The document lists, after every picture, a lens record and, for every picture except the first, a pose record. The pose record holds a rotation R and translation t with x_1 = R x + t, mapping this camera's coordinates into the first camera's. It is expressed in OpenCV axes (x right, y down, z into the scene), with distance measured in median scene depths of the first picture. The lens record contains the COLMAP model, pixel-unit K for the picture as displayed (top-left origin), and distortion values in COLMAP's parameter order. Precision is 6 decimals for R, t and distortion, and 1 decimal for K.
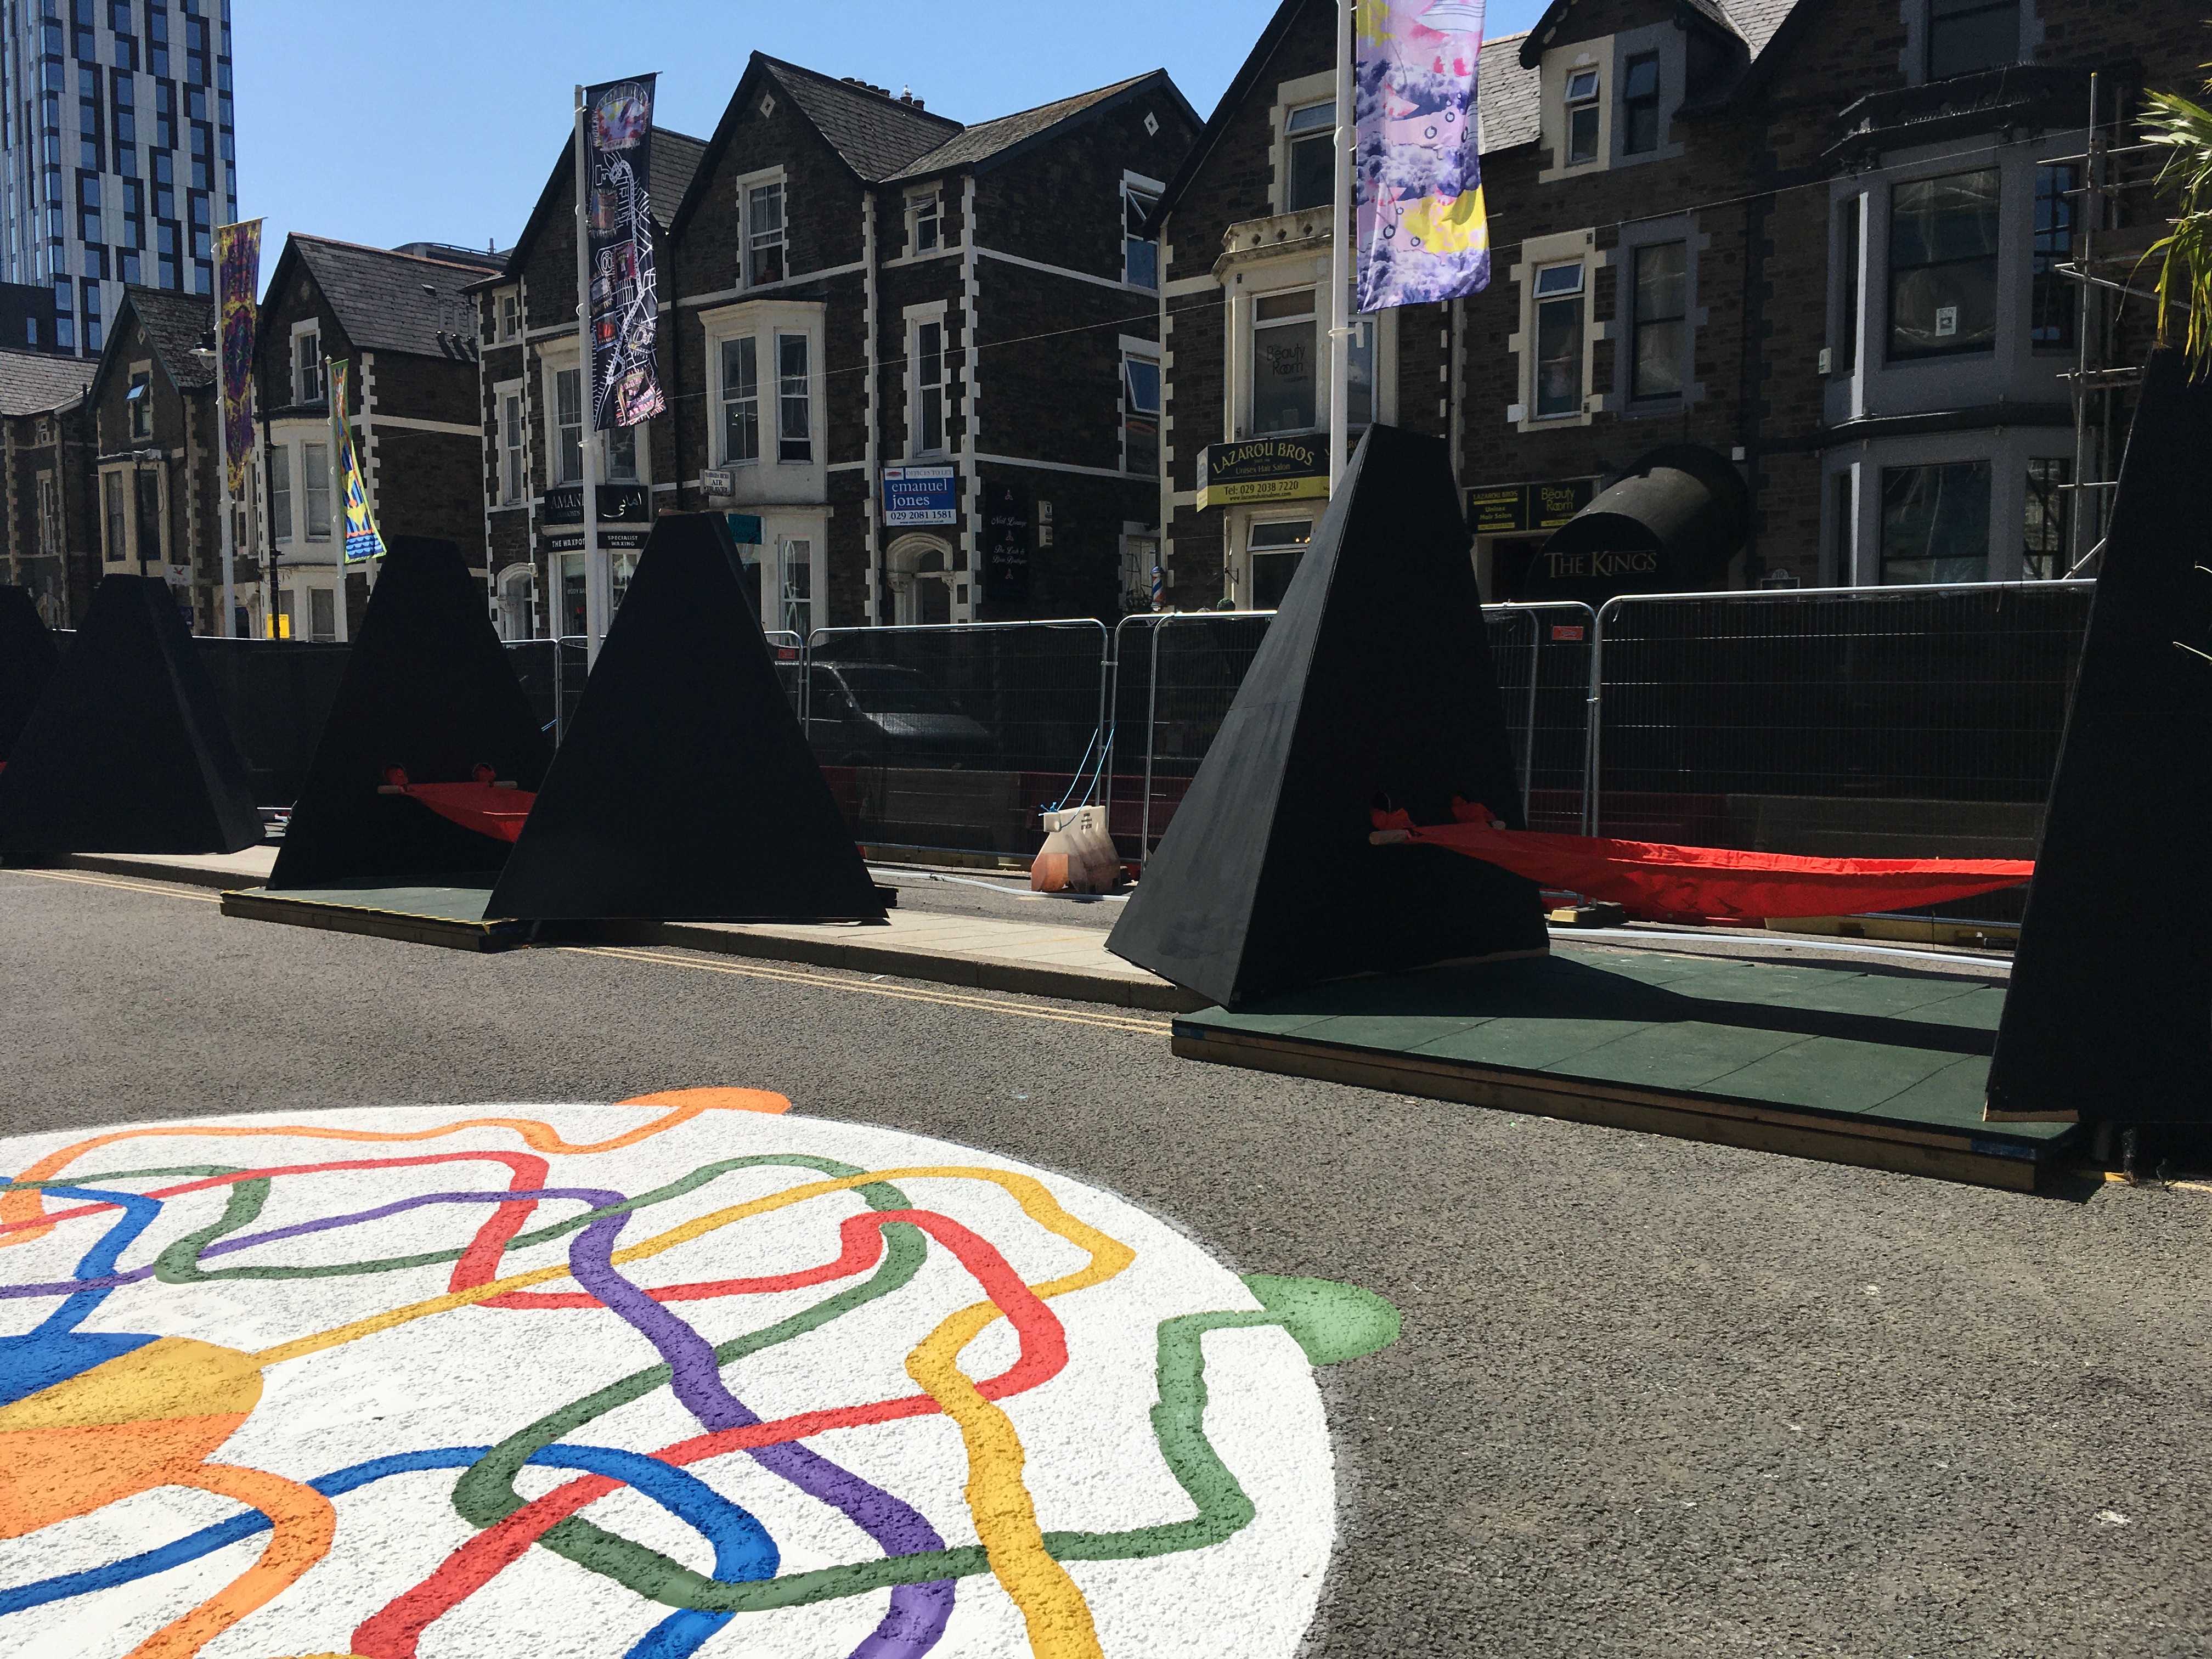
lens RADIAL K [[1891.2, 0, 1096.1], [0, 1891.2, 838.8], [0, 0, 1]] dist [0.075979, -0.109863]
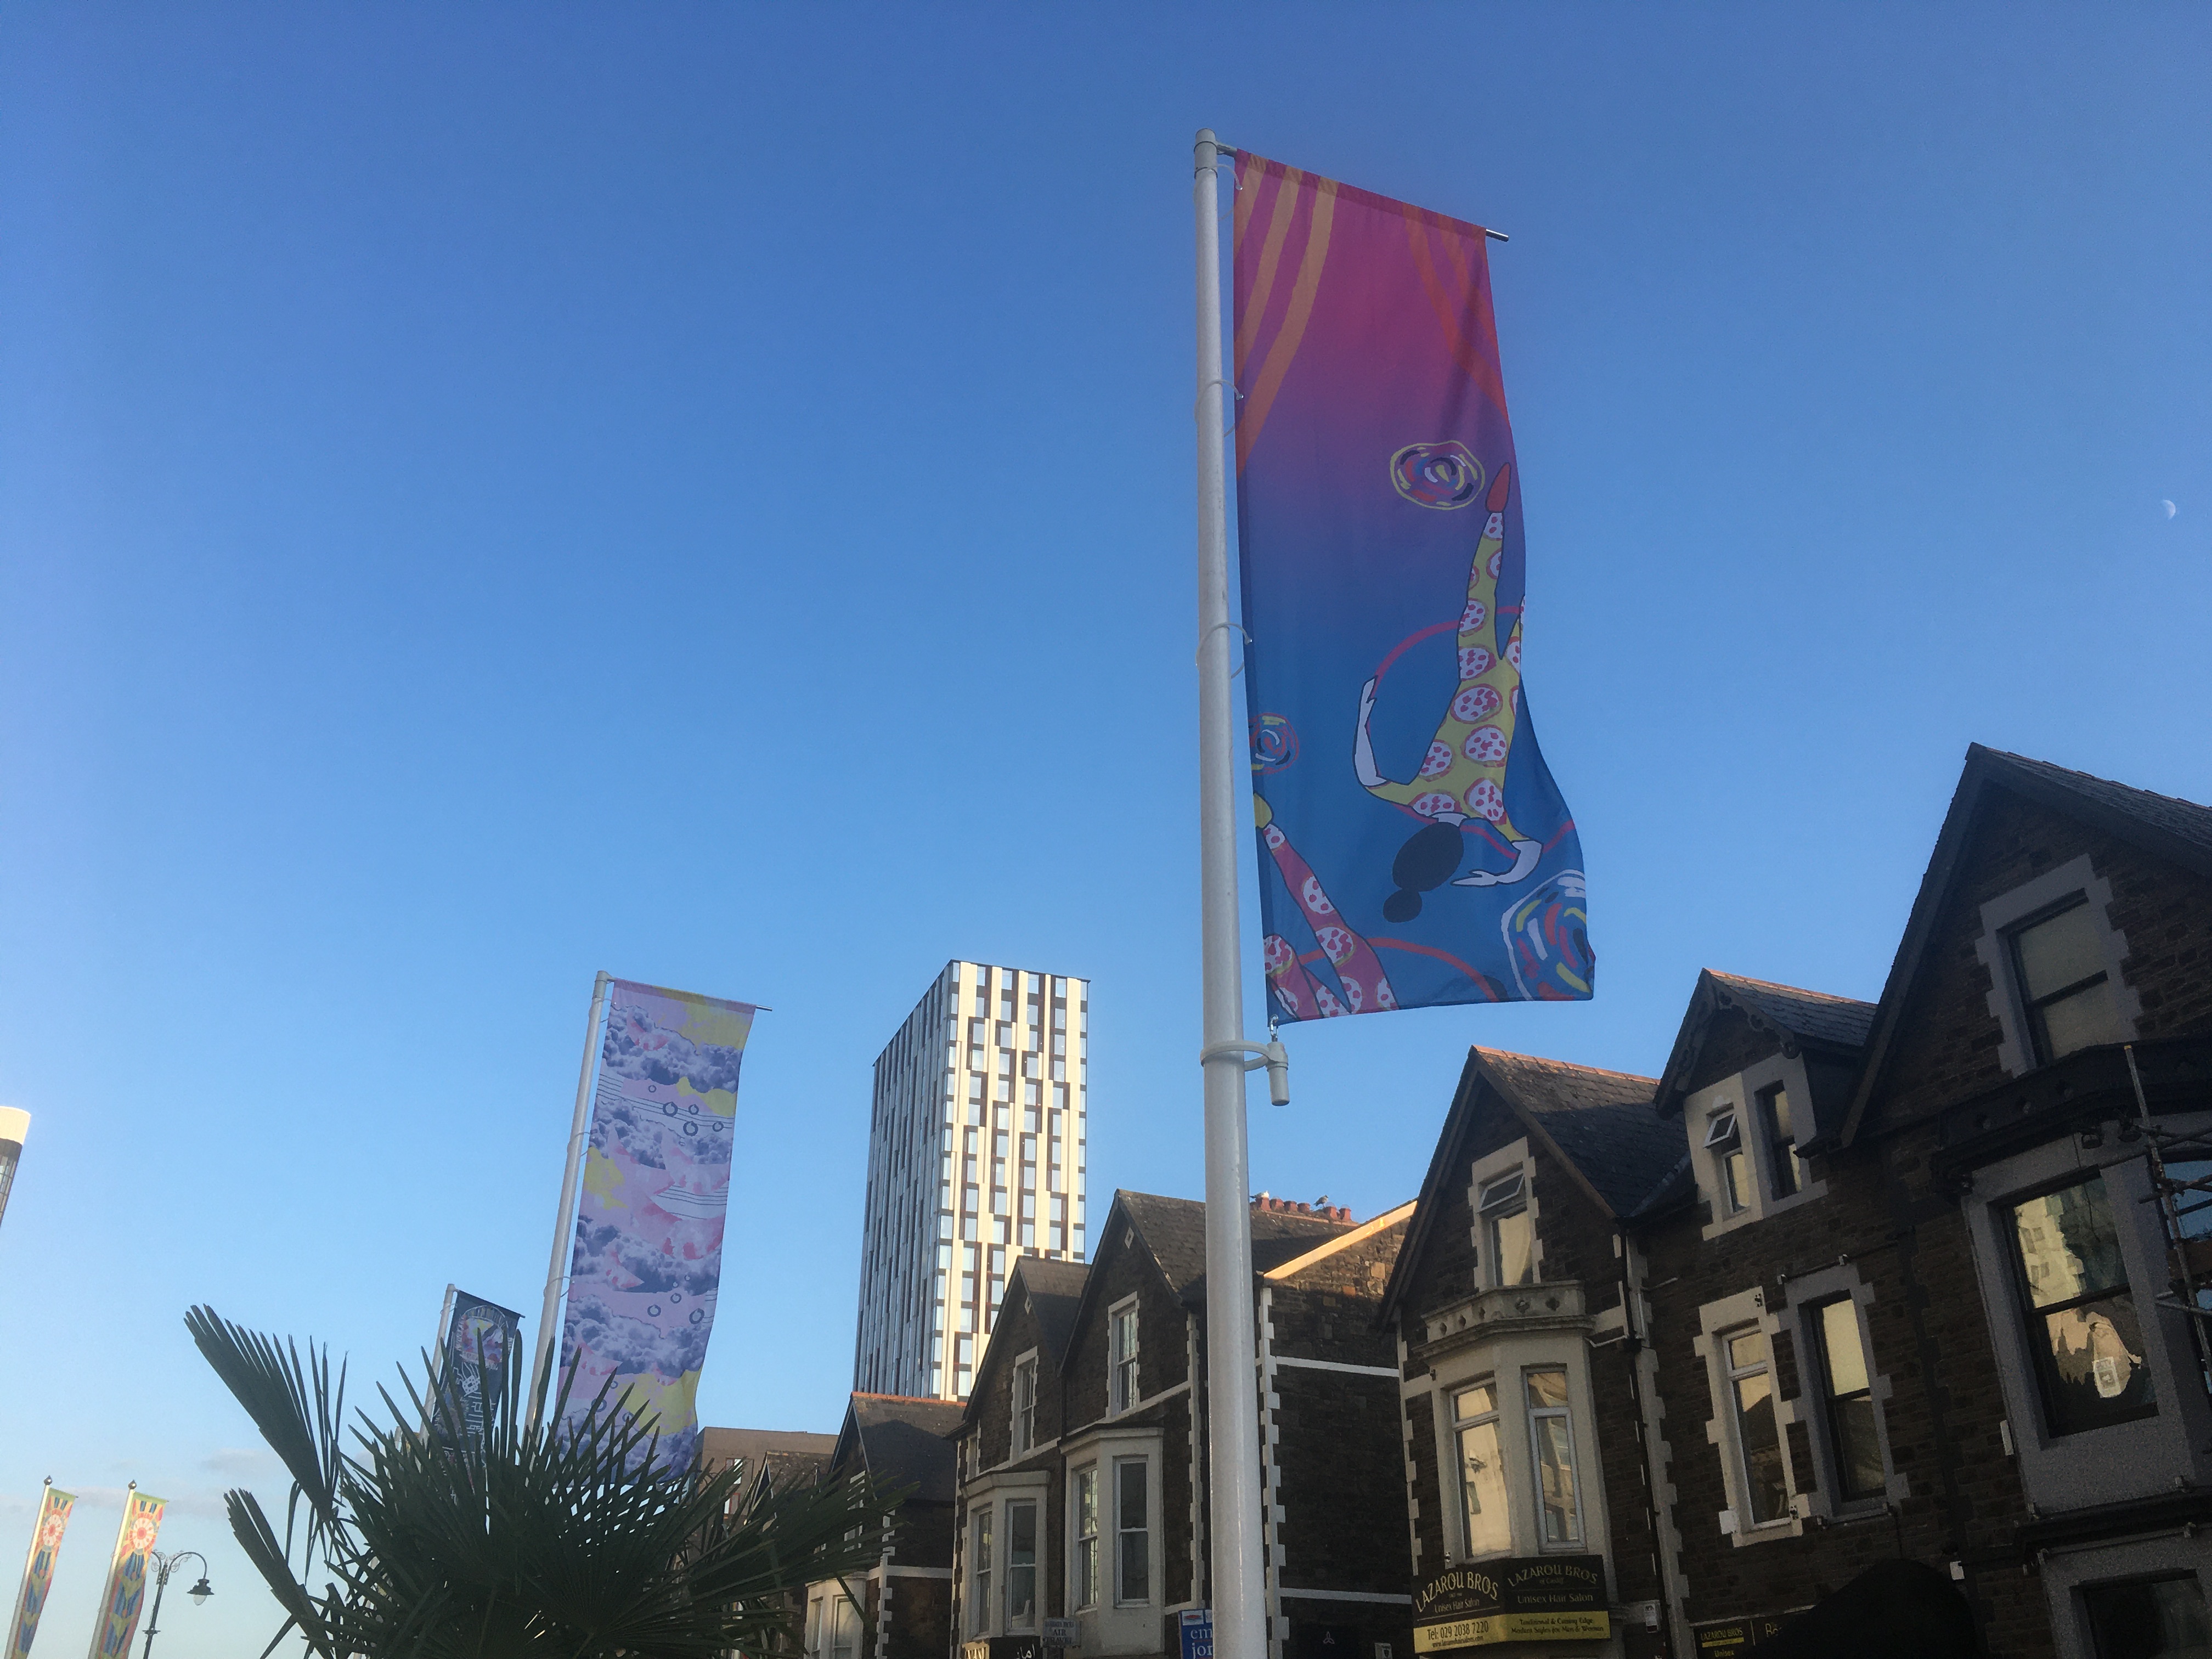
lens RADIAL K [[1891.2, 0, 1110.0], [0, 1891.2, 830.3], [0, 0, 1]] dist [0.075979, -0.109863]
pose [[0.898922, -0.198742, -0.390438, 0.355373], [-0.041142, 0.848956, -0.526860, -0.038640], [0.436173, 0.489669, 0.754968, 0.148756]]
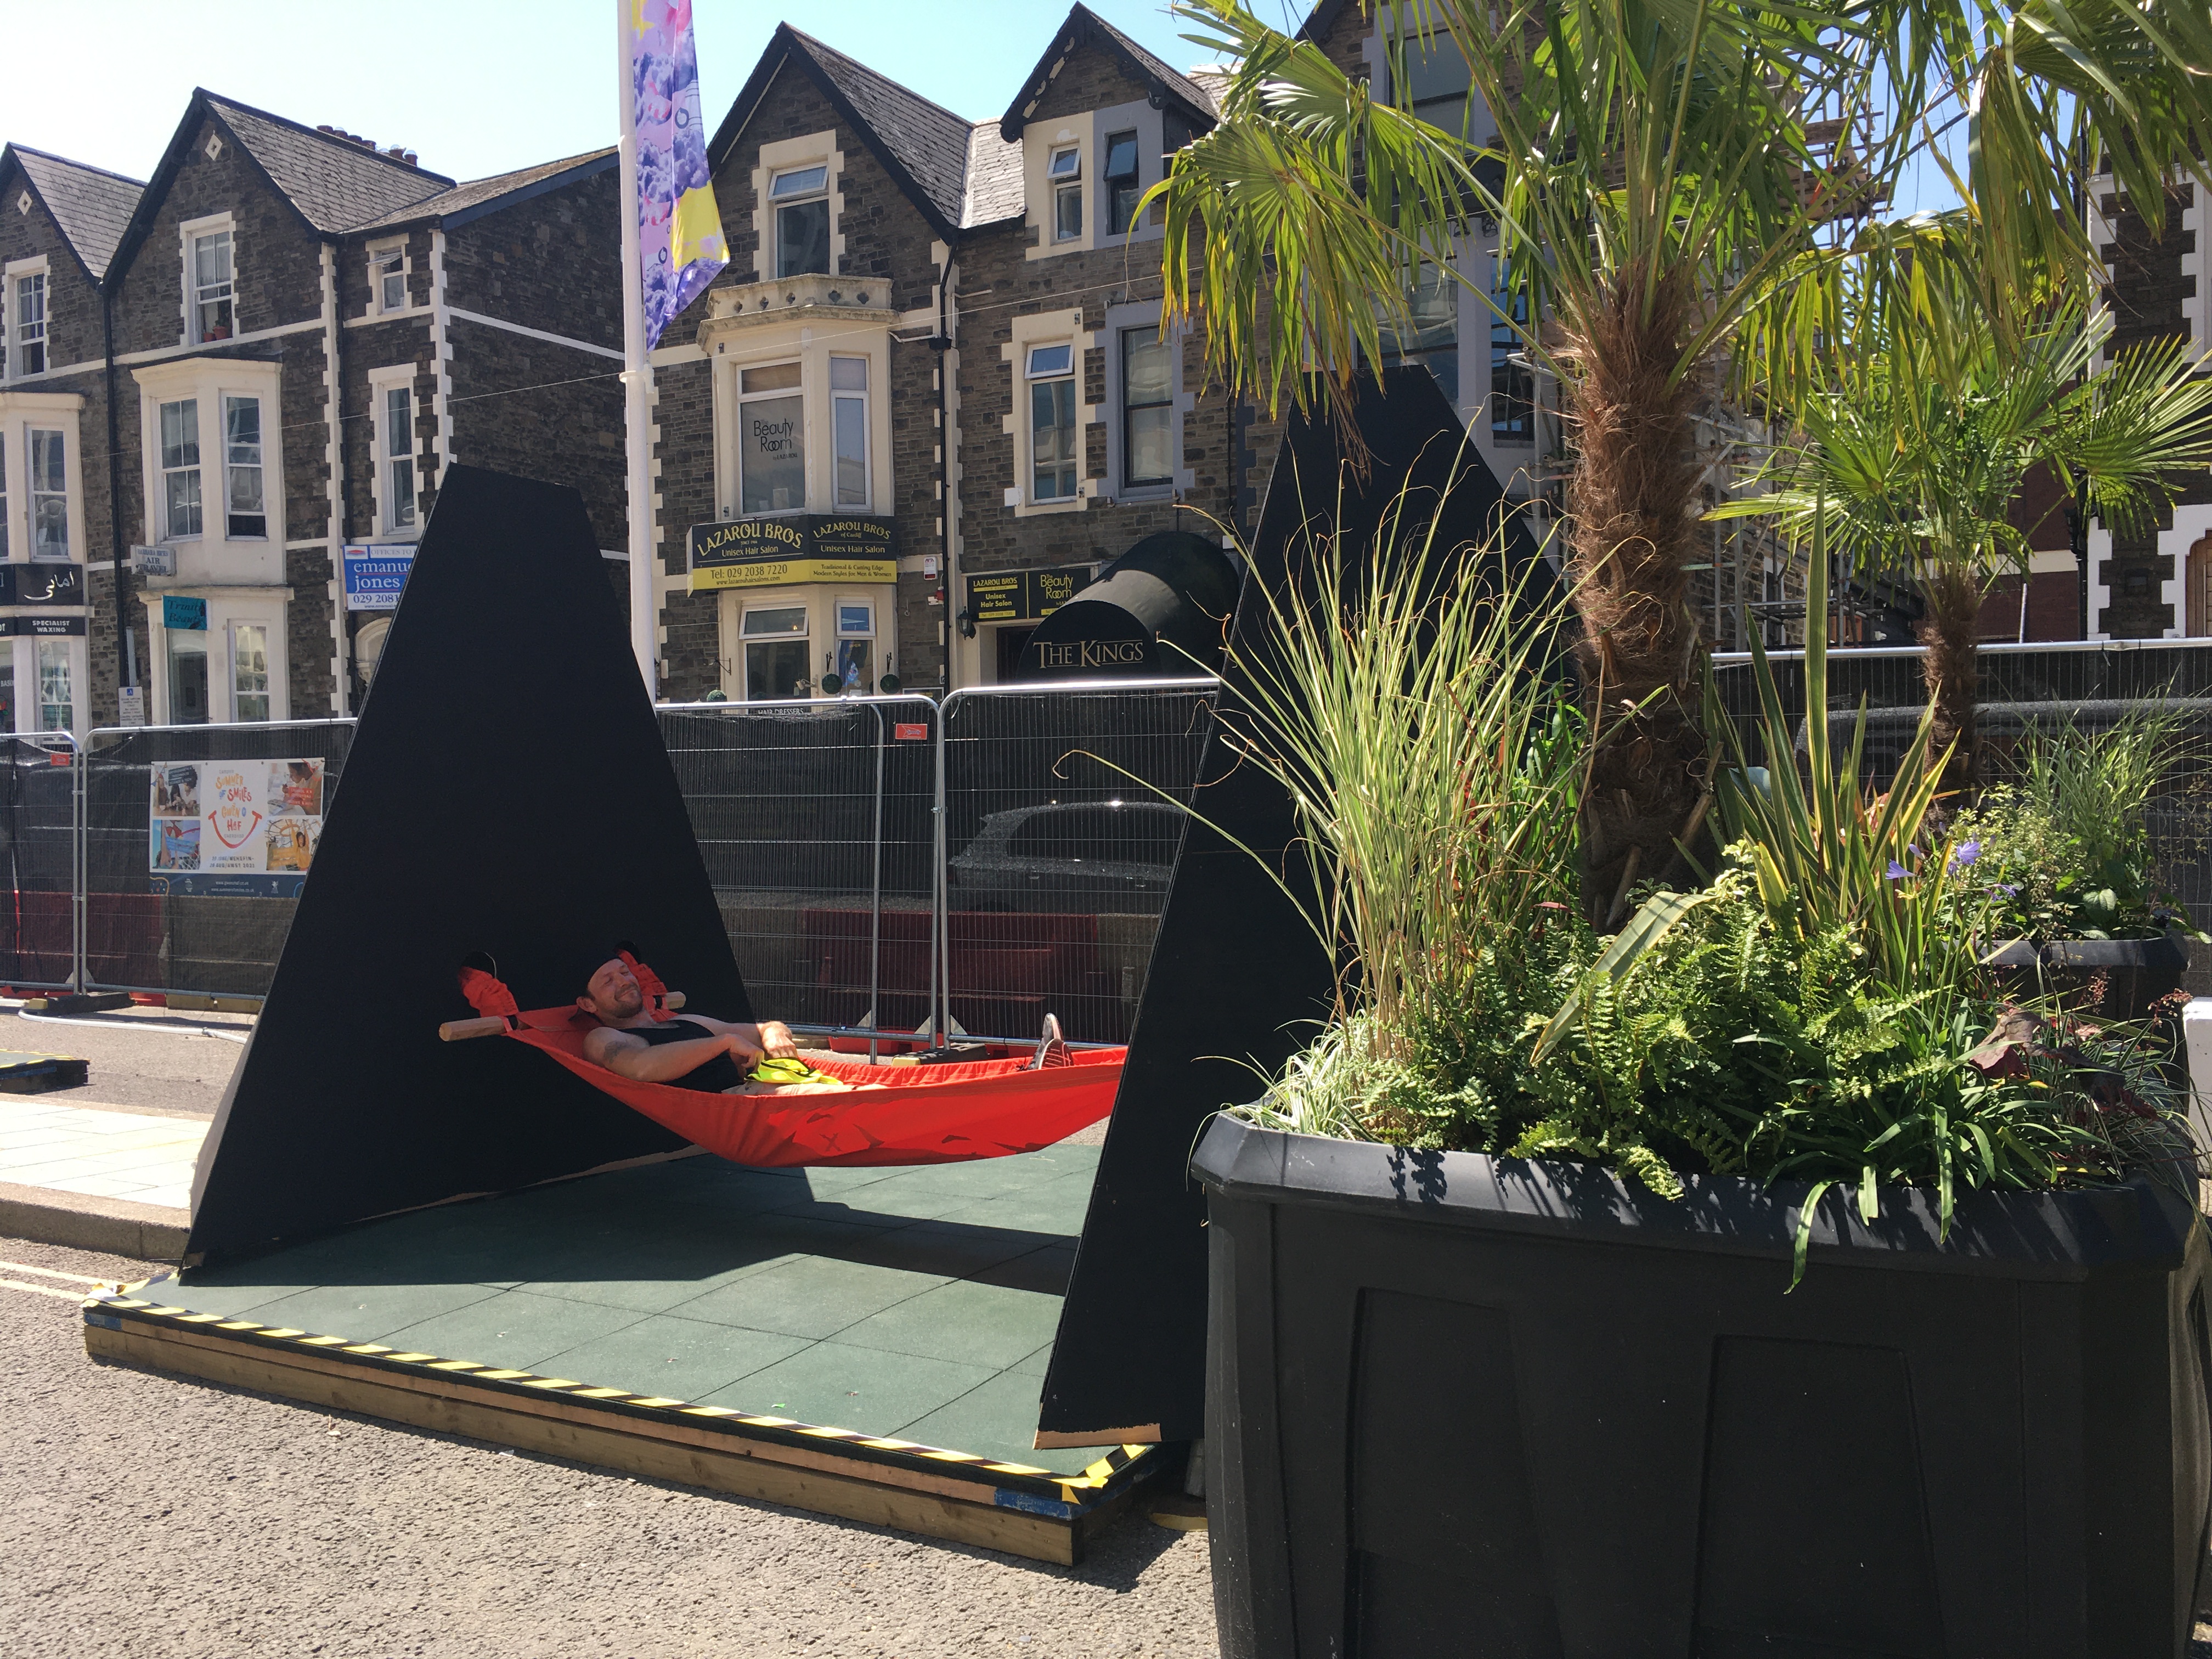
lens RADIAL K [[1891.2, 0, 1116.2], [0, 1891.2, 834.2], [0, 0, 1]] dist [0.075979, -0.109863]
pose [[0.979862, -0.019026, 0.198767, 0.078897], [0.028898, 0.998482, -0.046885, -0.008836], [-0.197574, 0.051685, 0.978925, 0.067962]]
